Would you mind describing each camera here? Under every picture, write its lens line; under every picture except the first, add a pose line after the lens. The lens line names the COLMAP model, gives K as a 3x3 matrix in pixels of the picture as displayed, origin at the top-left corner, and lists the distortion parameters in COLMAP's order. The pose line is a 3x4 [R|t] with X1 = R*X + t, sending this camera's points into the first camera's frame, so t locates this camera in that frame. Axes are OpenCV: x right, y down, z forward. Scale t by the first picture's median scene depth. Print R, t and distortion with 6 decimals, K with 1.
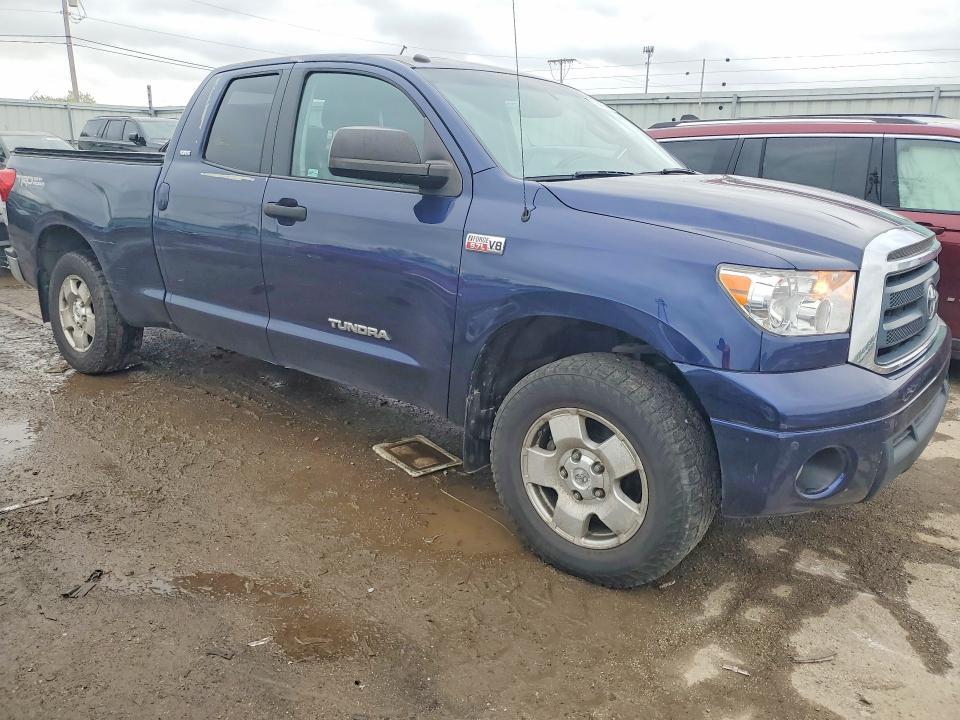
lens RADIAL K [[746.5, 0, 480.0], [0, 746.5, 360.0], [0, 0, 1]] dist [0.011848, 0.006210]
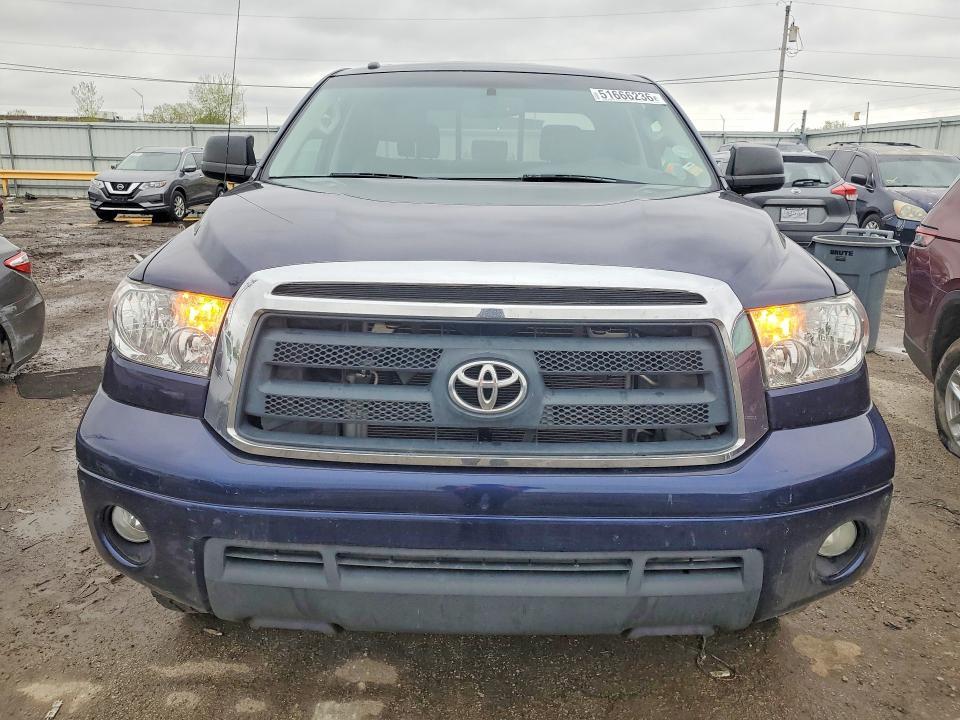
lens RADIAL K [[746.5, 0, 480.0], [0, 746.5, 360.0], [0, 0, 1]] dist [0.011848, 0.006210]
pose [[0.612320, 0.188715, -0.767757, 0.975576], [-0.215123, 0.974224, 0.067895, -0.130937], [0.760780, 0.123589, 0.637133, 0.580070]]
